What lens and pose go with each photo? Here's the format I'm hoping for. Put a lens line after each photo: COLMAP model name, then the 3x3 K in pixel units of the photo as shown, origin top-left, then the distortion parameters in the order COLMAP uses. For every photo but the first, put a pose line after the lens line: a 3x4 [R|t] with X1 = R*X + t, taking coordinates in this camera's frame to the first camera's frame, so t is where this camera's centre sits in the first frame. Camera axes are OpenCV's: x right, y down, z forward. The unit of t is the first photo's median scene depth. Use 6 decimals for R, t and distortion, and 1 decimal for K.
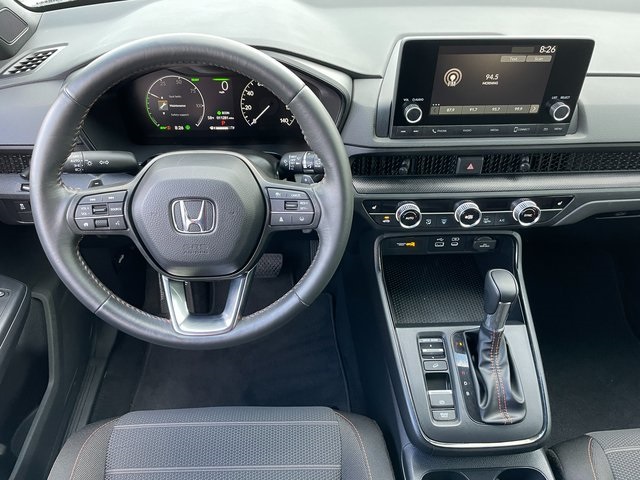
lens RADIAL K [[489.8, 0, 313.0], [0, 489.8, 238.4], [0, 0, 1]] dist [0.105794, -0.164318]
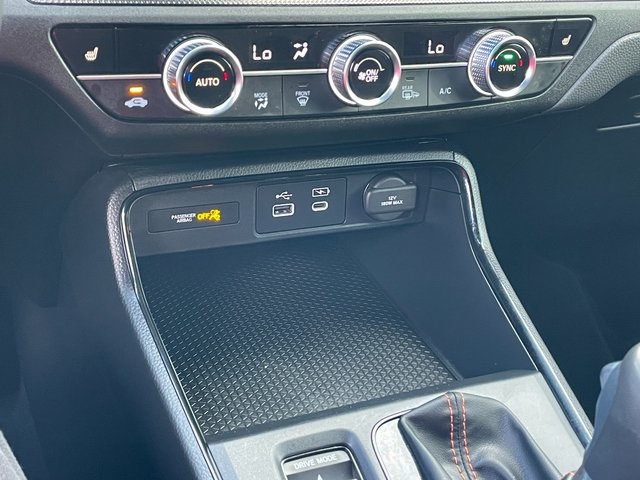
lens RADIAL K [[870.4, 0, 303.2], [0, 870.4, 239.4], [0, 0, 1]] dist [0.078370, -0.010020]
pose [[0.926832, -0.100608, 0.361747, 0.040282], [0.157446, 0.978776, -0.131179, 0.155331], [-0.340872, 0.178536, 0.923001, 0.503152]]
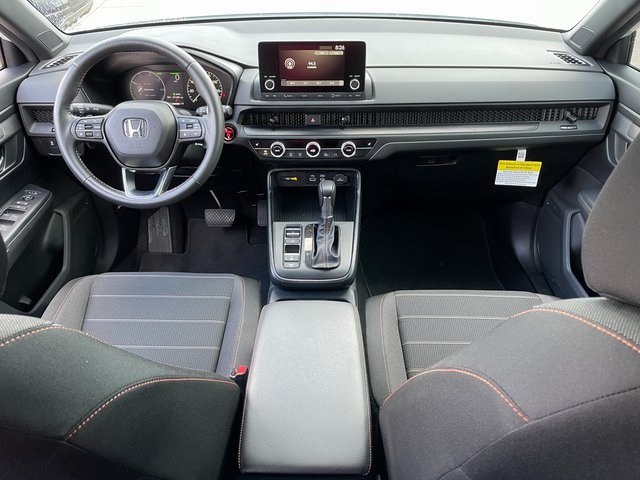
lens RADIAL K [[489.8, 0, 313.0], [0, 489.8, 238.4], [0, 0, 1]] dist [0.105794, -0.164318]
pose [[0.997511, 0.017480, -0.068310, 0.467730], [-0.023947, 0.995185, -0.095044, 0.438687], [0.066319, 0.096443, 0.993127, -0.656348]]
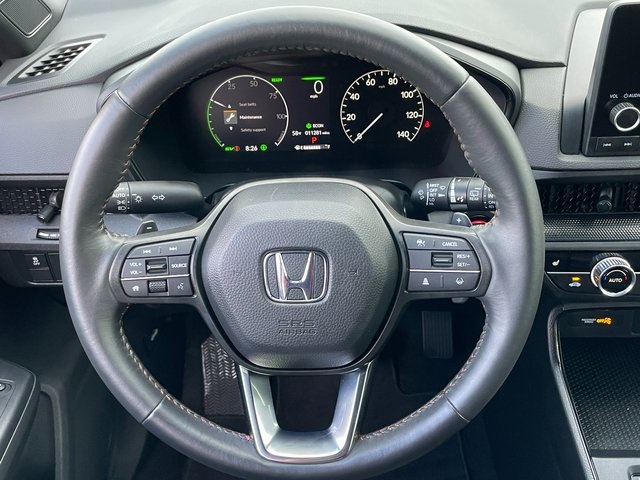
lens RADIAL K [[682.5, 0, 311.8], [0, 682.5, 239.1], [0, 0, 1]] dist [0.110337, -0.185287]
pose [[0.993779, -0.001614, -0.111356, -0.096767], [-0.008843, 0.995594, -0.093348, -0.008082], [0.111016, 0.093753, 0.989387, 0.081895]]
